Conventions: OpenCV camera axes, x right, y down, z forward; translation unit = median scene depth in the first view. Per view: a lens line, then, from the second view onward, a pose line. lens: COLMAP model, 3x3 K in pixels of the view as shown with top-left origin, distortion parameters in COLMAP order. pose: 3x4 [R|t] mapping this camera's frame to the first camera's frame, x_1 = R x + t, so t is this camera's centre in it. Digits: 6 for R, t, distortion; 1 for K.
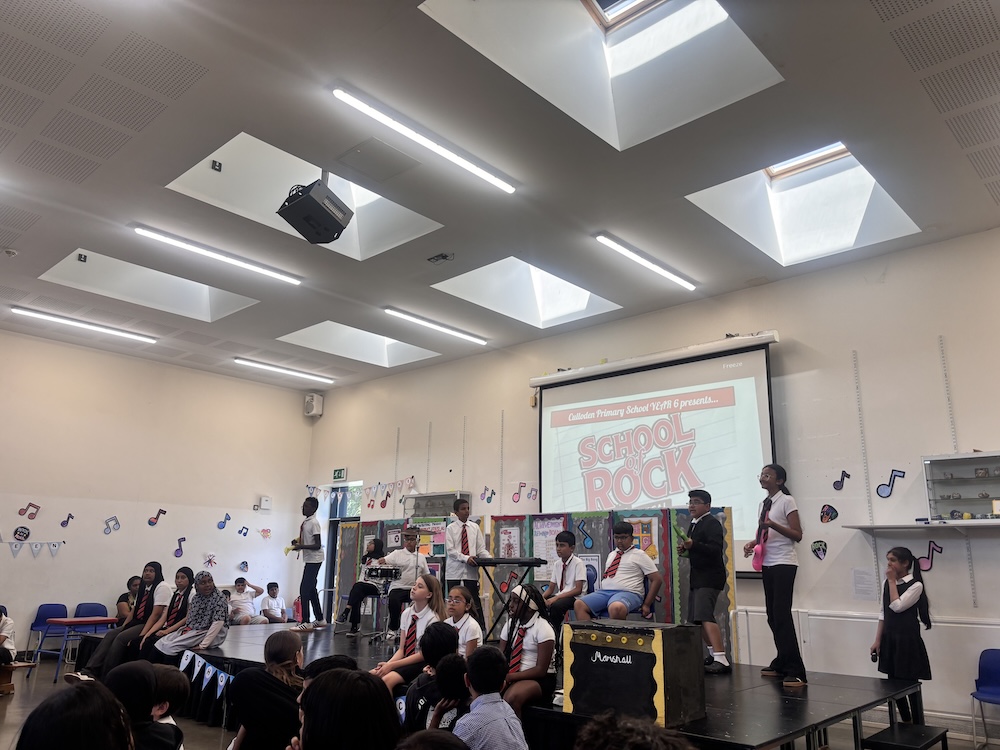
lens RADIAL K [[749.1, 0, 500.0], [0, 749.1, 375.0], [0, 0, 1]] dist [0.061907, -0.096457]
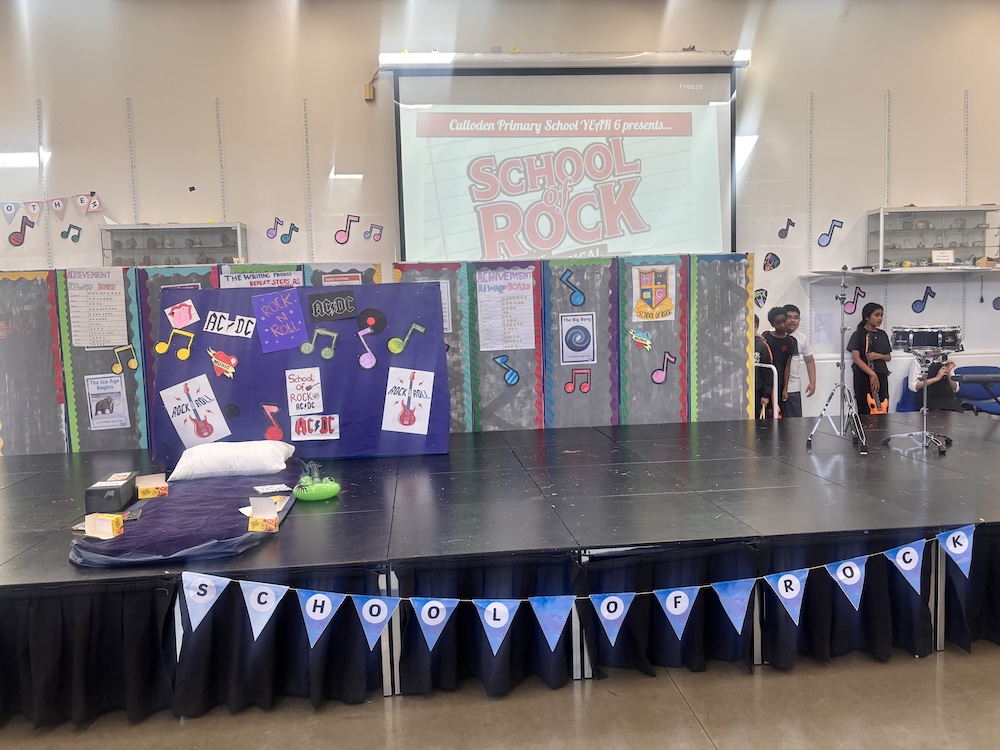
lens RADIAL K [[749.1, 0, 500.0], [0, 749.1, 375.0], [0, 0, 1]] dist [0.061907, -0.096457]
pose [[0.678424, -0.099838, 0.727855, -0.442927], [-0.138793, 0.955466, 0.260426, 0.096609], [-0.721441, -0.277701, 0.634354, 0.485476]]
